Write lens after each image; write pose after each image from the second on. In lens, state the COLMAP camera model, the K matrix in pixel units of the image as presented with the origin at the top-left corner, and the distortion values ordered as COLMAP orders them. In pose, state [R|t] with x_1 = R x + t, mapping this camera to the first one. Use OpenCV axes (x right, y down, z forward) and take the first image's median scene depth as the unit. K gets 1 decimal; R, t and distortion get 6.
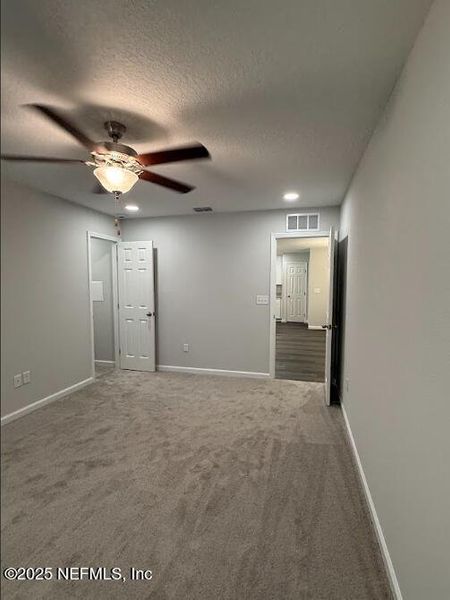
lens RADIAL K [[249.2, 0, 221.5], [0, 249.2, 298.6], [0, 0, 1]] dist [0.001568, 0.000345]
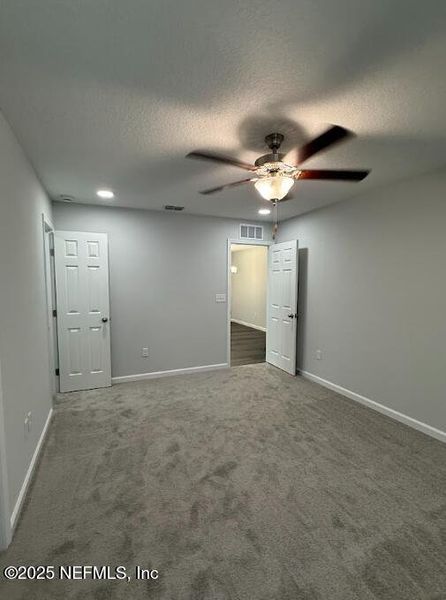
lens RADIAL K [[242.4, 0, 222.2], [0, 242.4, 298.6], [0, 0, 1]] dist [0.001763, 0.000044]
pose [[0.841740, -0.039378, 0.538445, -0.487128], [0.038510, 0.999175, 0.012872, -0.006298], [-0.538508, 0.009901, 0.842563, 0.104480]]
